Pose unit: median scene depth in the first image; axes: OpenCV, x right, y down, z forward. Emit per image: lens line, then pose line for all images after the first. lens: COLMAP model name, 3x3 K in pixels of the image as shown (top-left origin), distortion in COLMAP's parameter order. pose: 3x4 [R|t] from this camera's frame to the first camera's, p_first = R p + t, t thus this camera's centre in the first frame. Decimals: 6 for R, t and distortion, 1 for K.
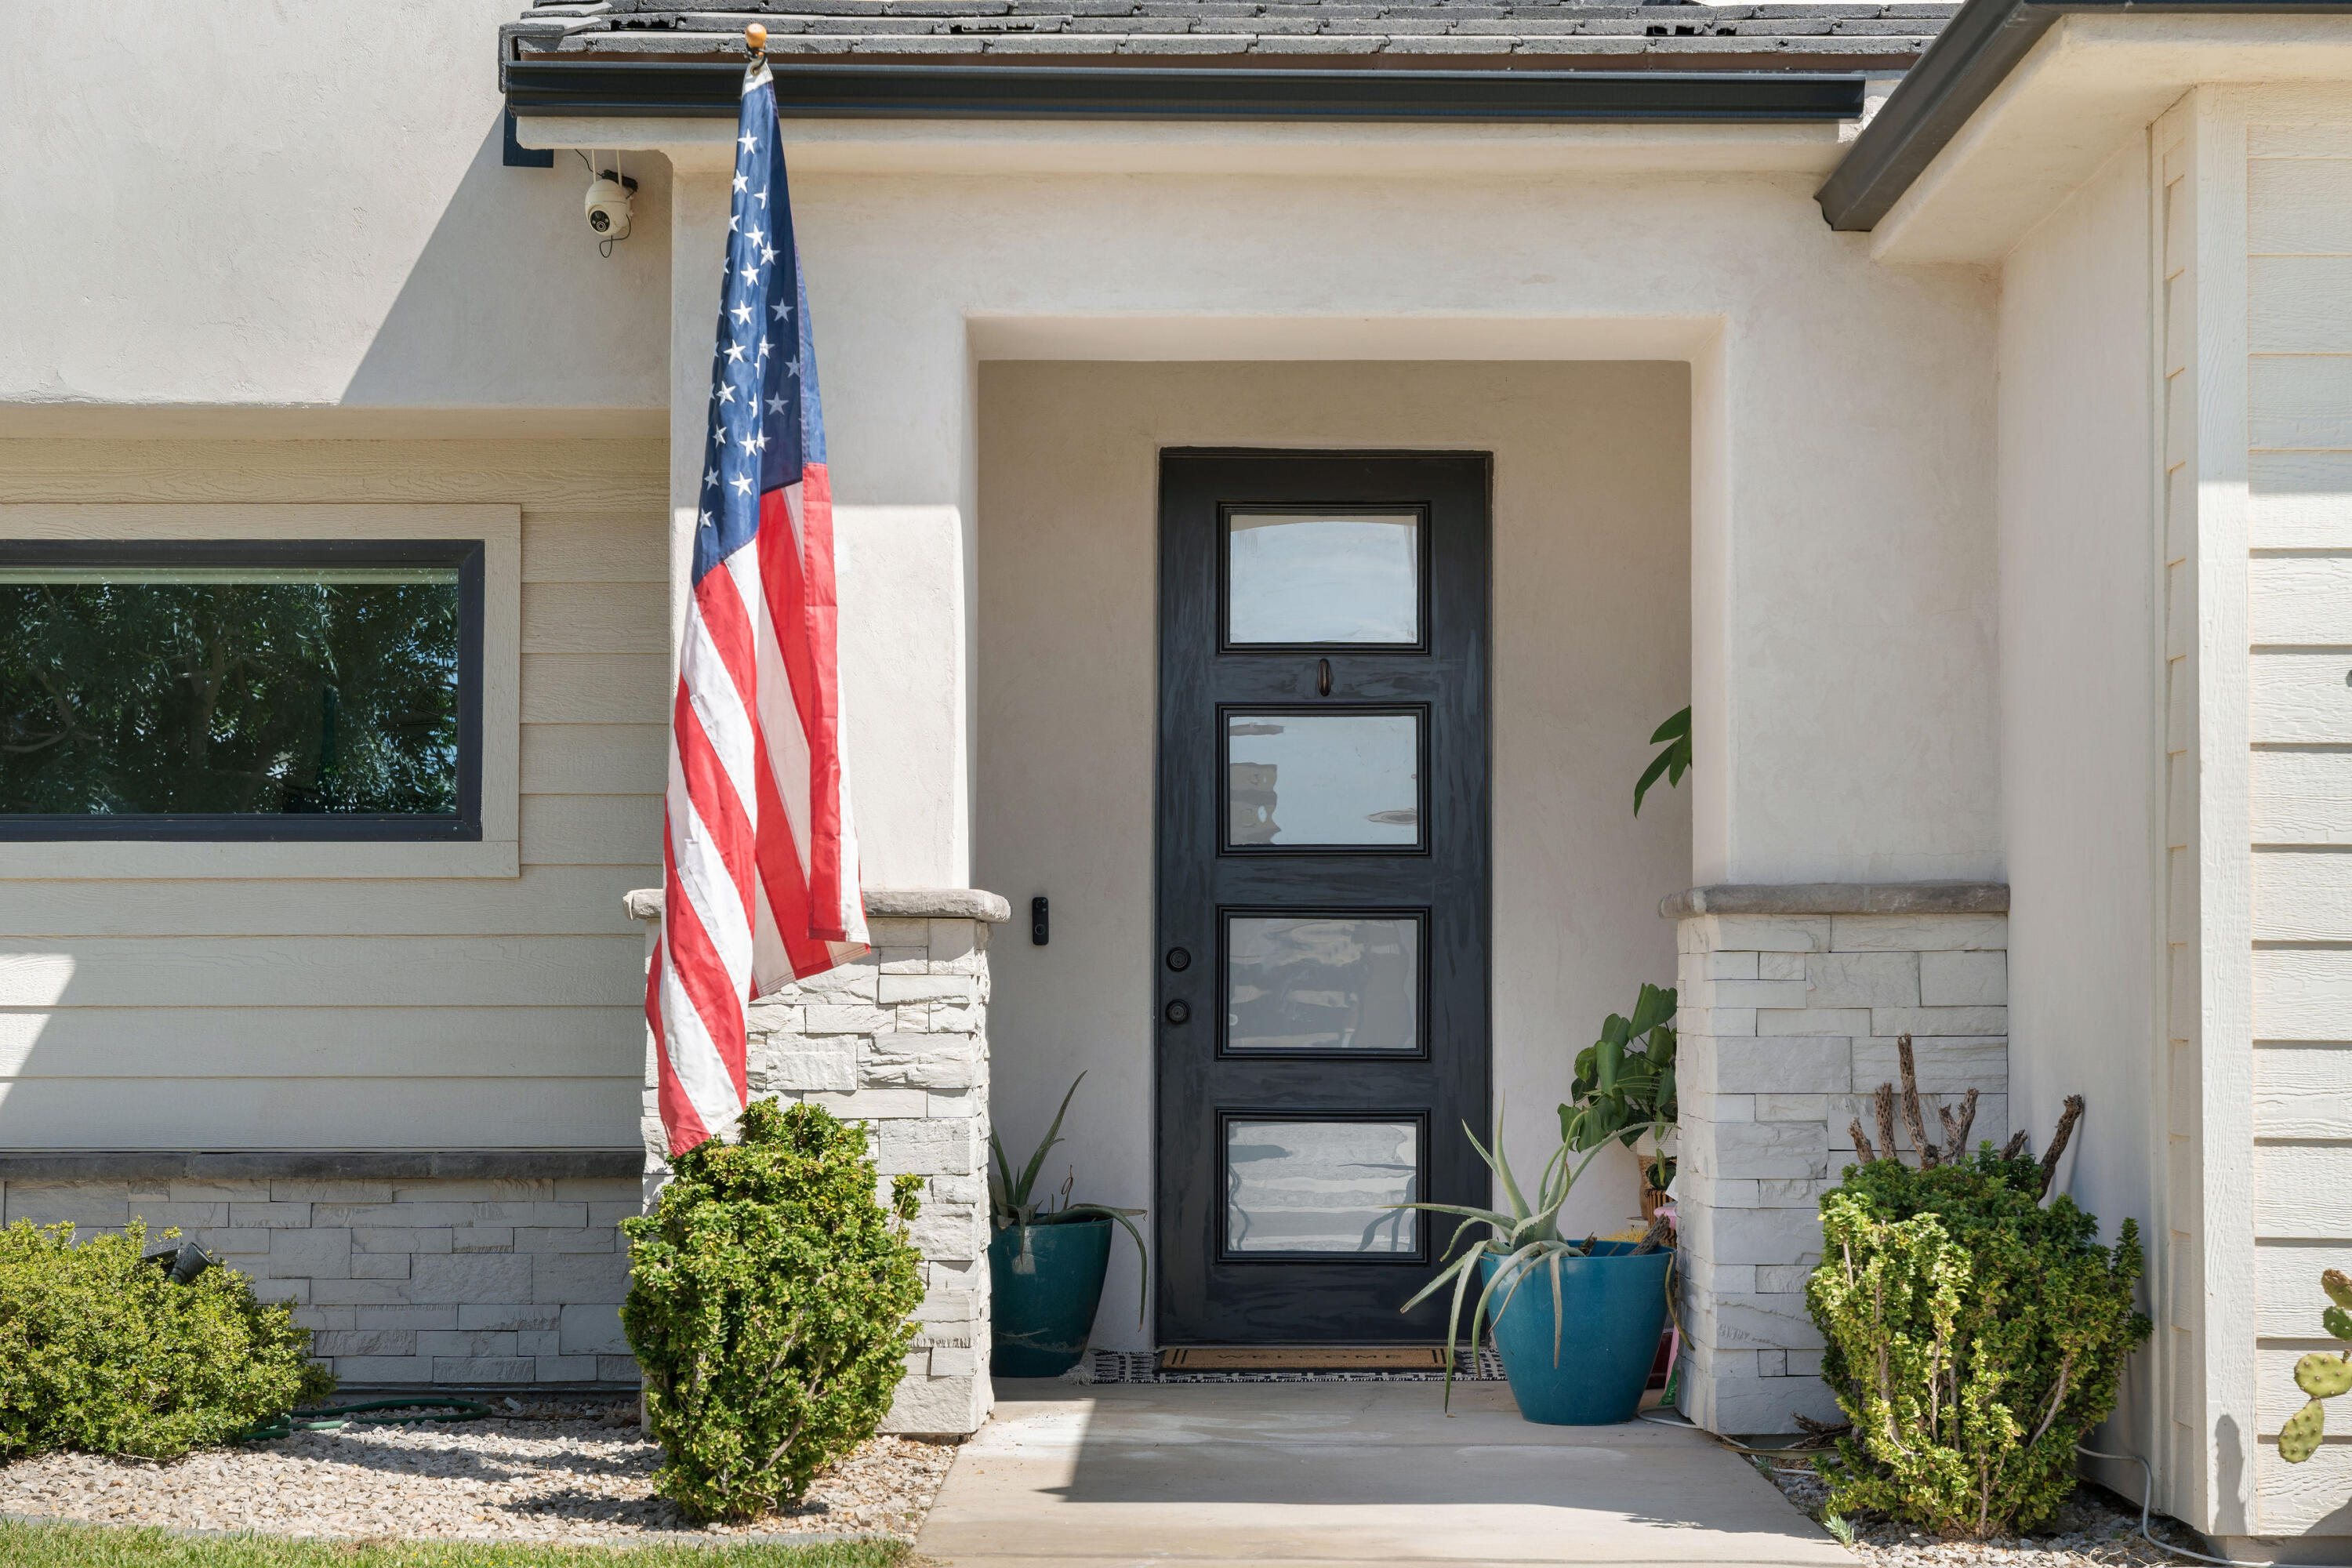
lens RADIAL K [[4674.8, 0, 1171.2], [0, 4674.8, 775.6], [0, 0, 1]] dist [0.068254, 0.000000]
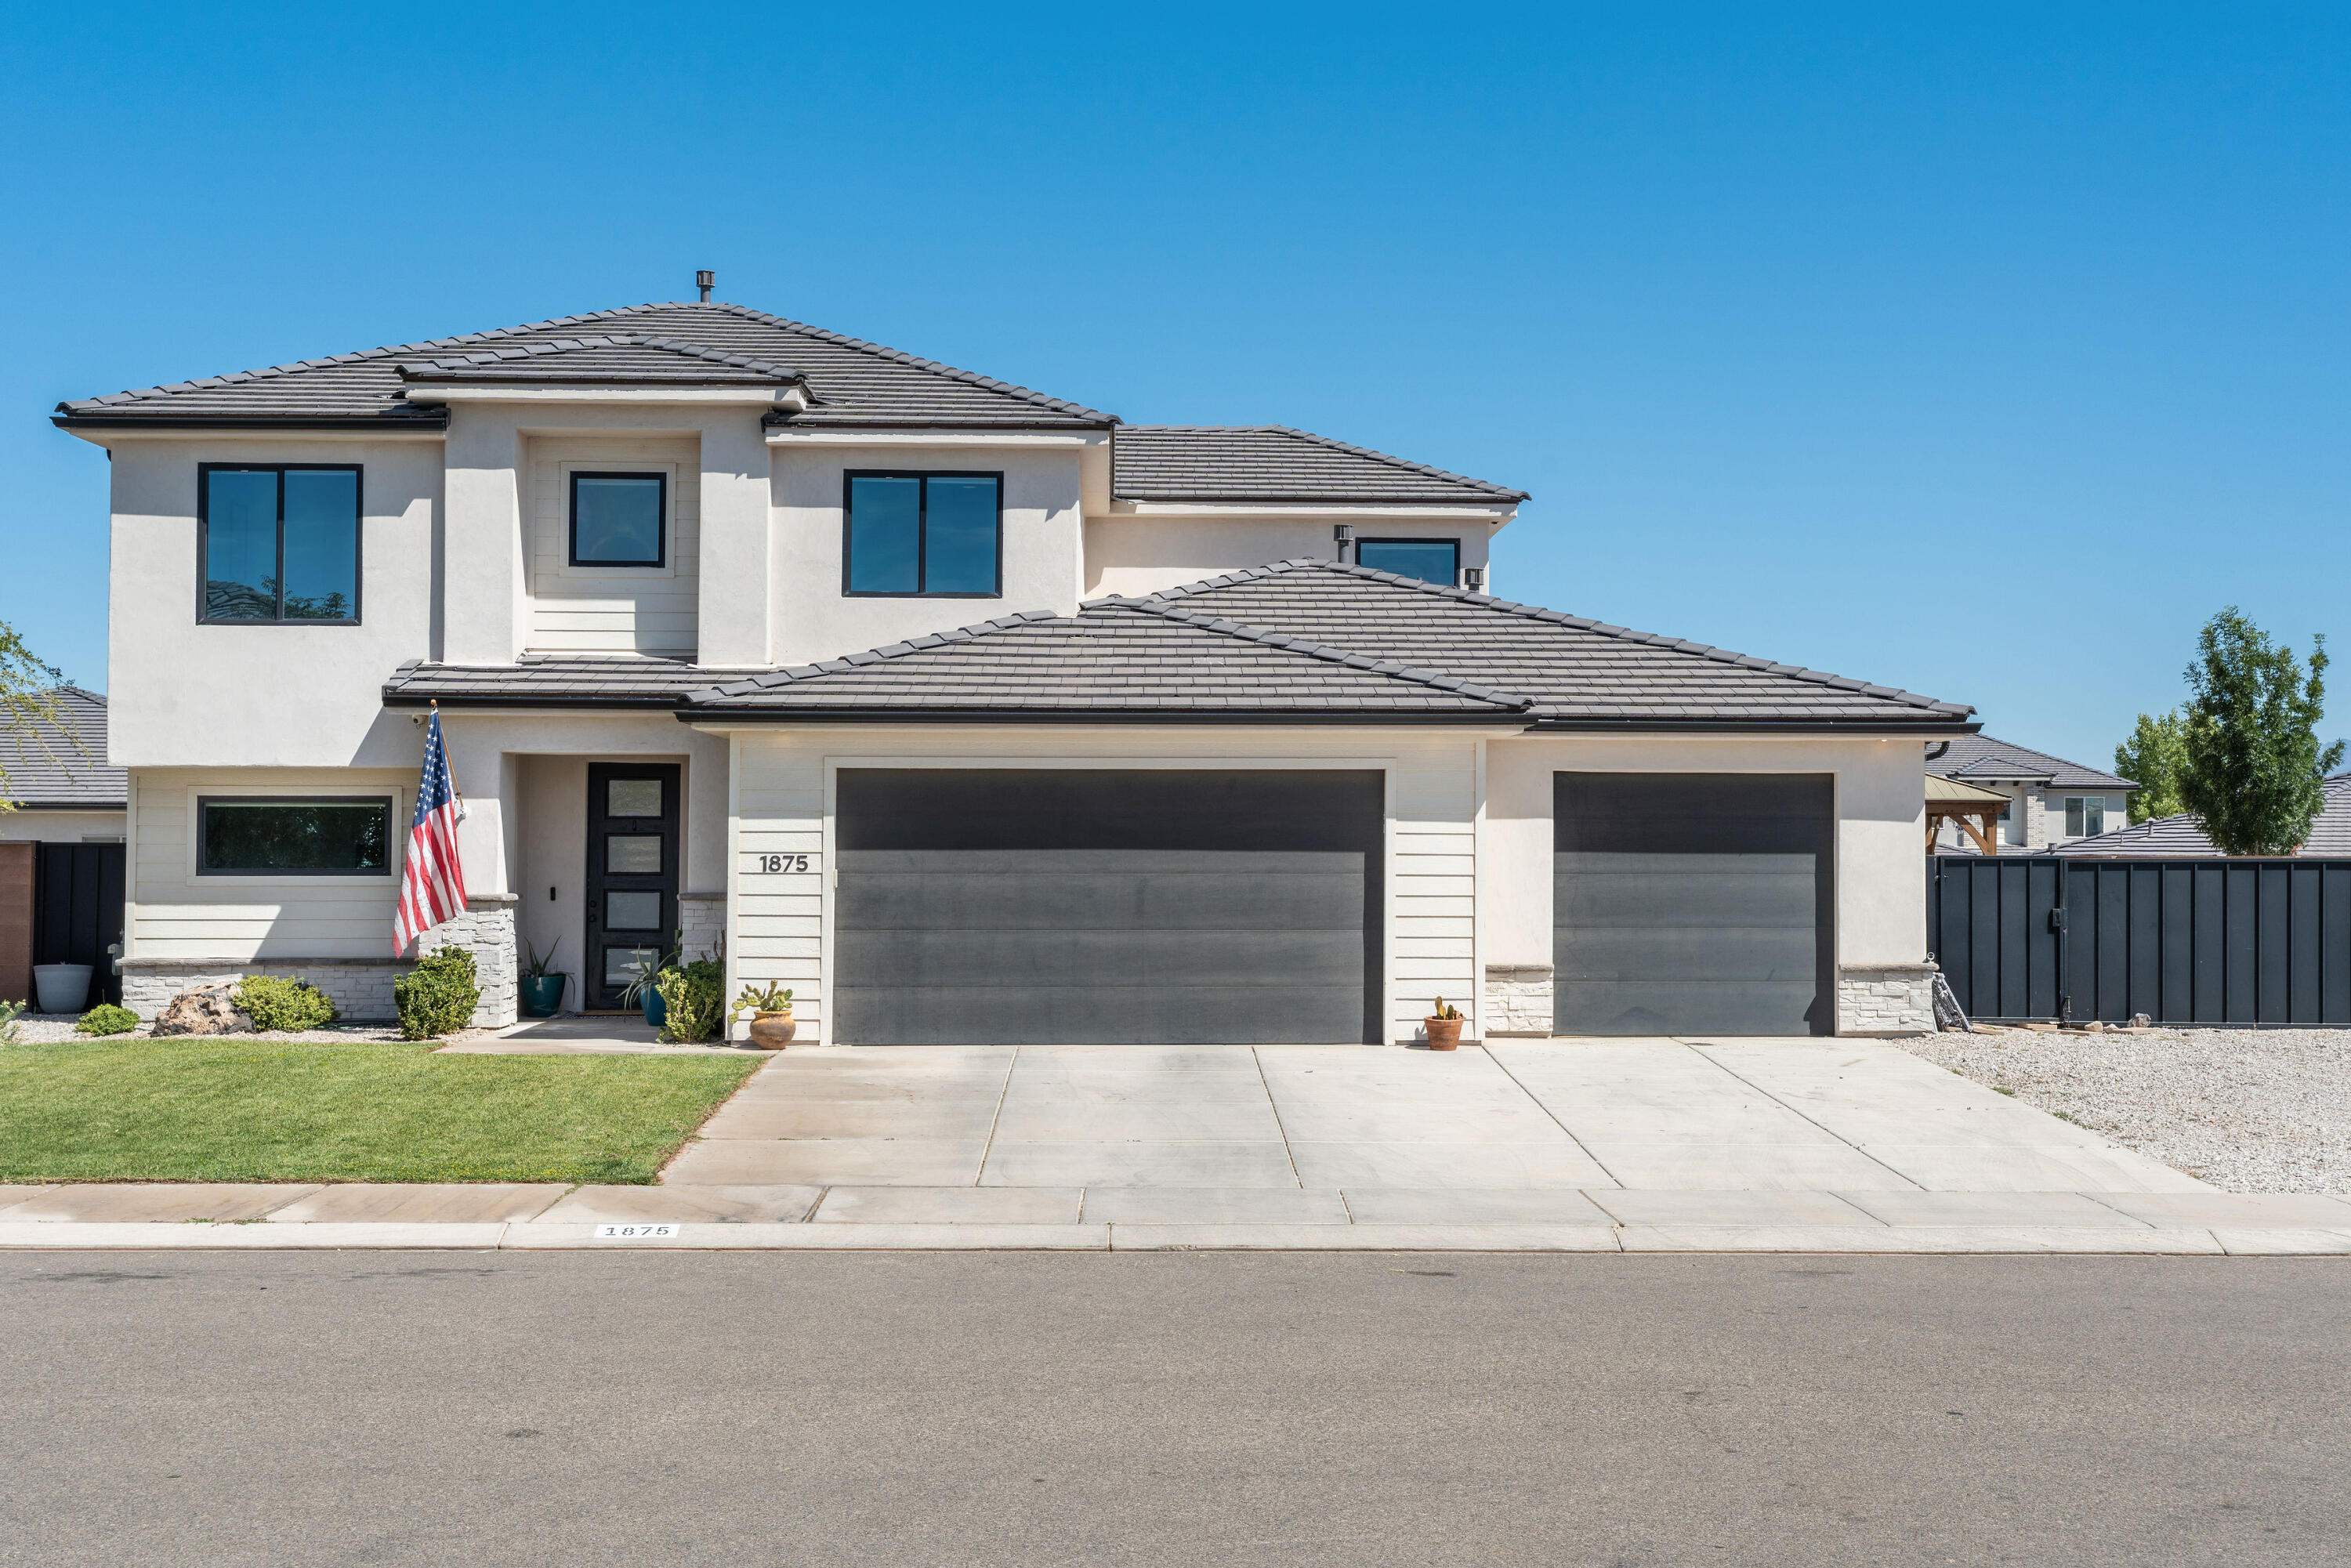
lens RADIAL K [[2971.9, 0, 1193.7], [0, 2971.9, 723.5], [0, 0, 1]] dist [0.018709, 0.000000]
pose [[0.999279, 0.001675, 0.037941, 0.460477], [-0.001995, 0.999963, 0.008395, -0.146869], [-0.037926, -0.008465, 0.999245, -1.606124]]
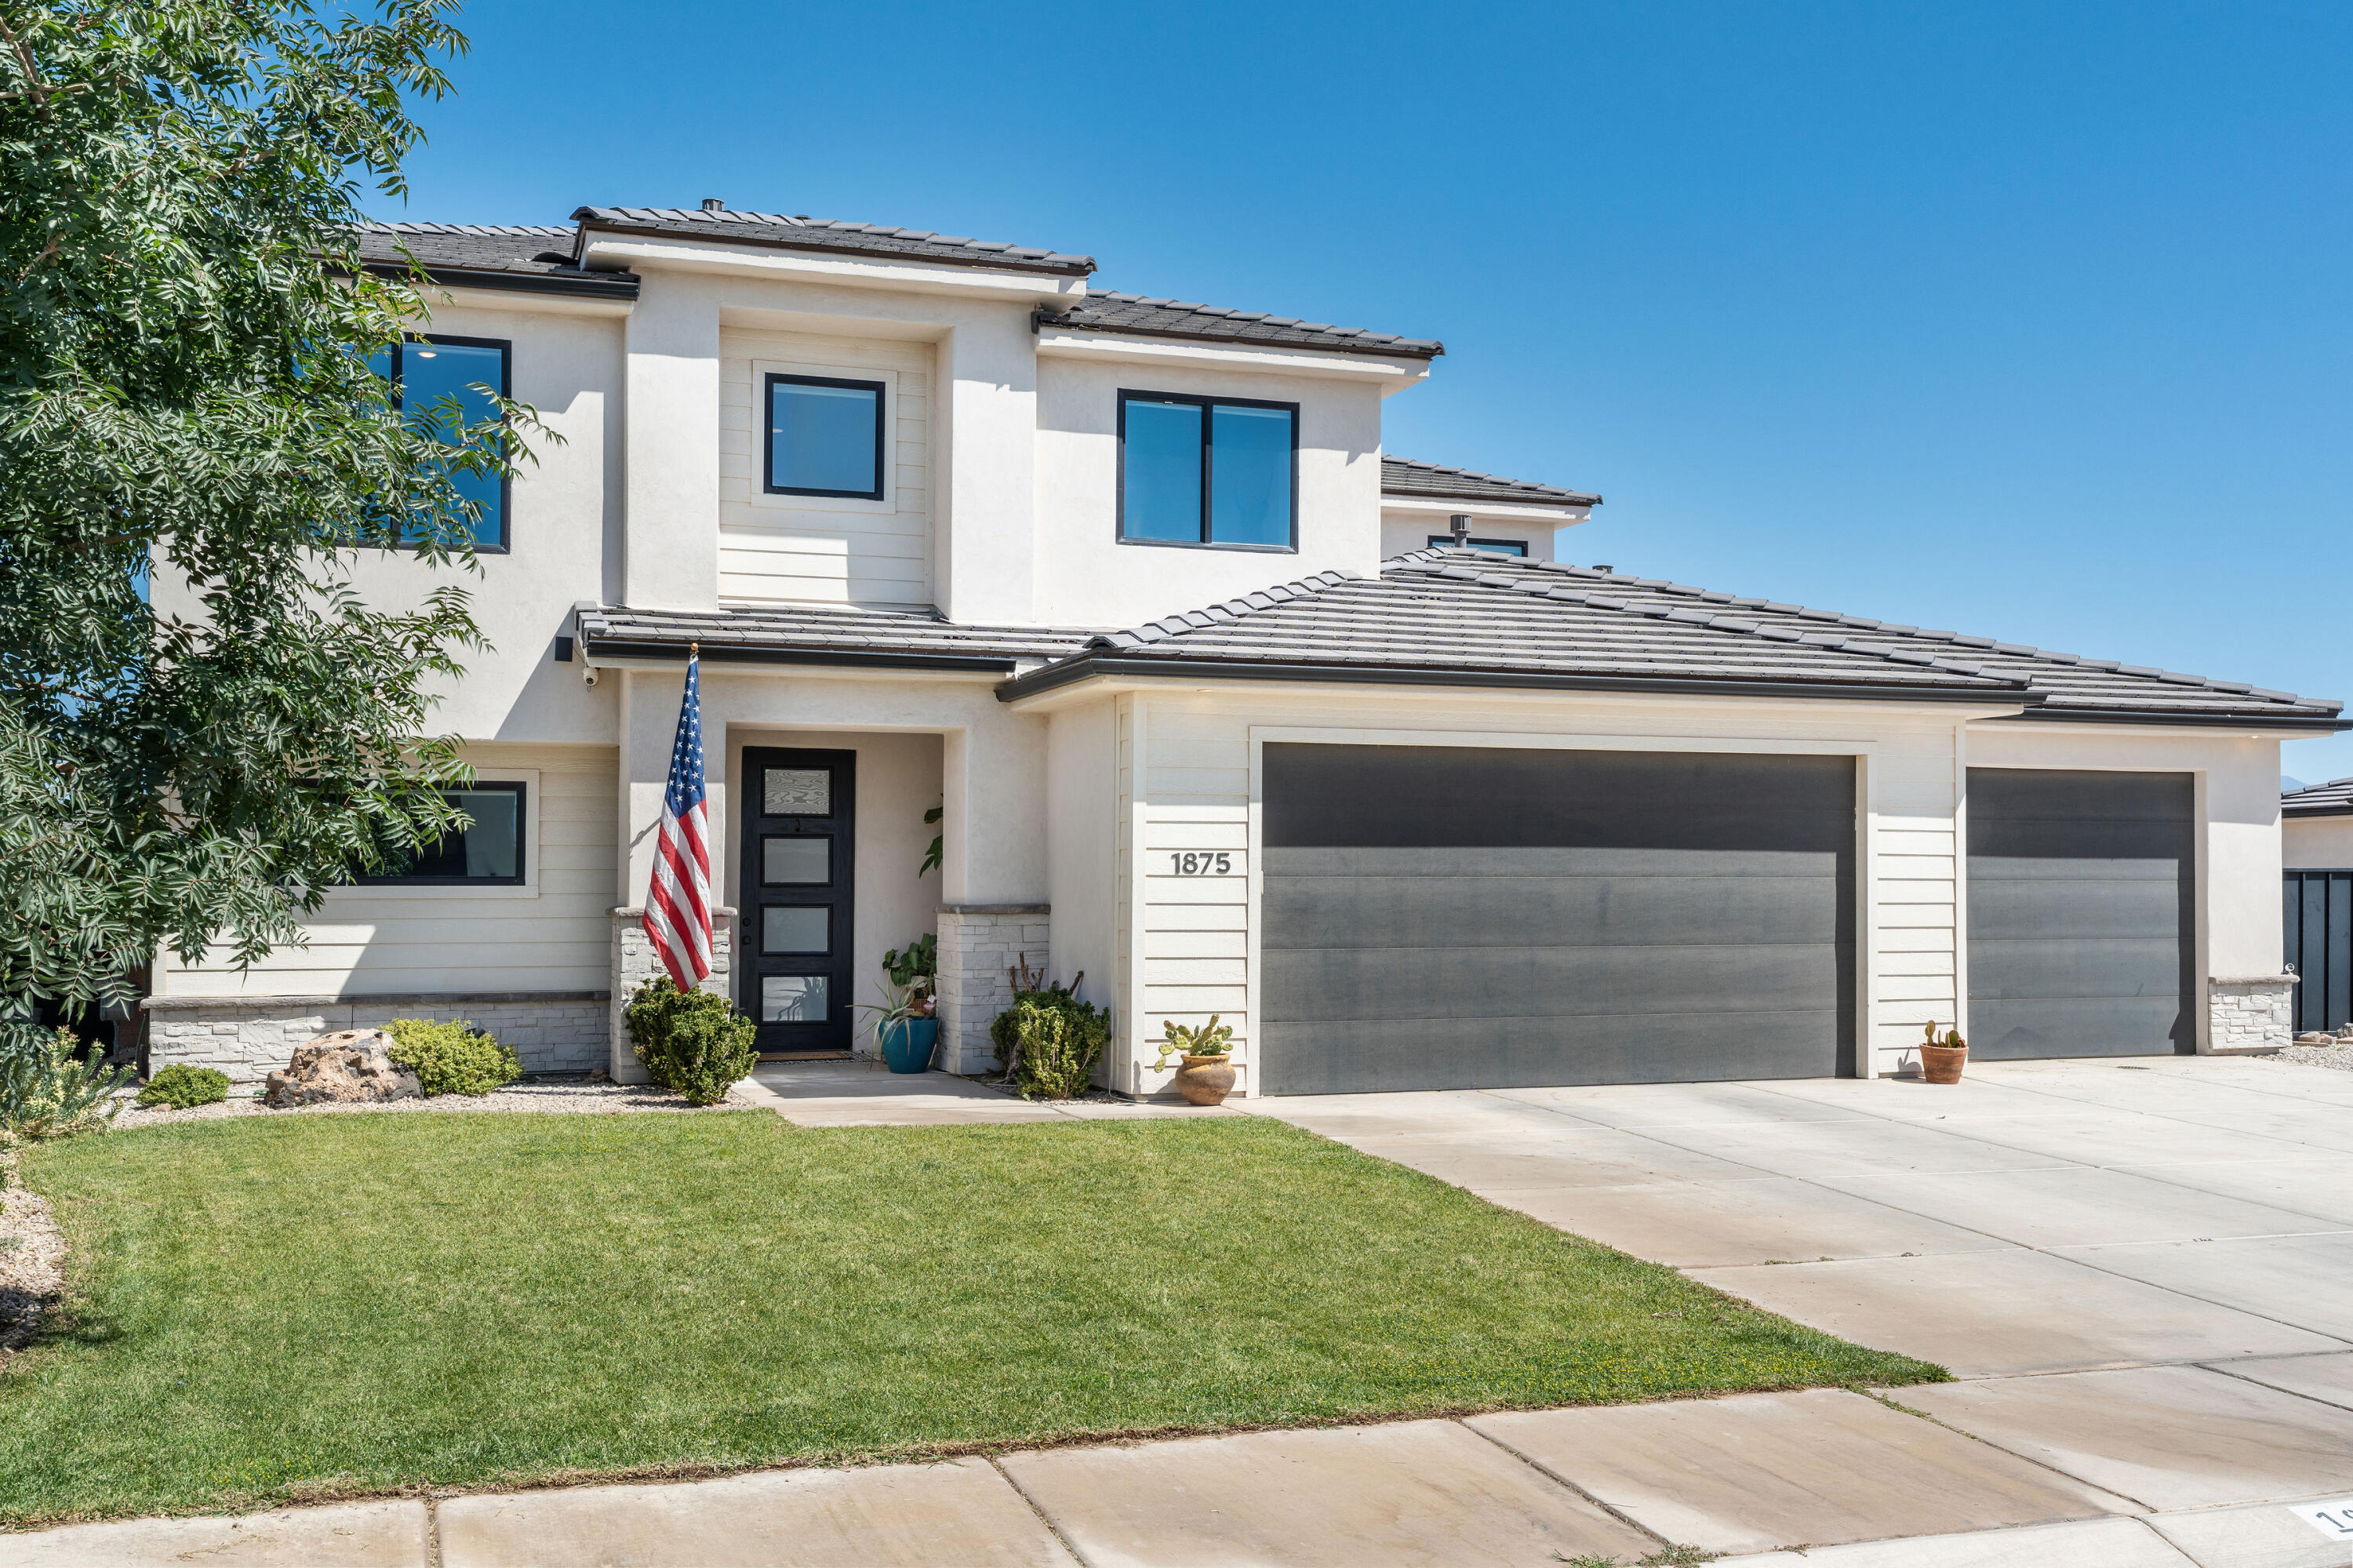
lens RADIAL K [[2299.1, 0, 1184.8], [0, 2299.1, 821.8], [0, 0, 1]] dist [0.012168, 0.000000]
pose [[0.943110, 0.008767, 0.332365, -0.265558], [-0.015213, 0.999743, 0.016798, -0.062681], [-0.332132, -0.020899, 0.943001, -0.542911]]
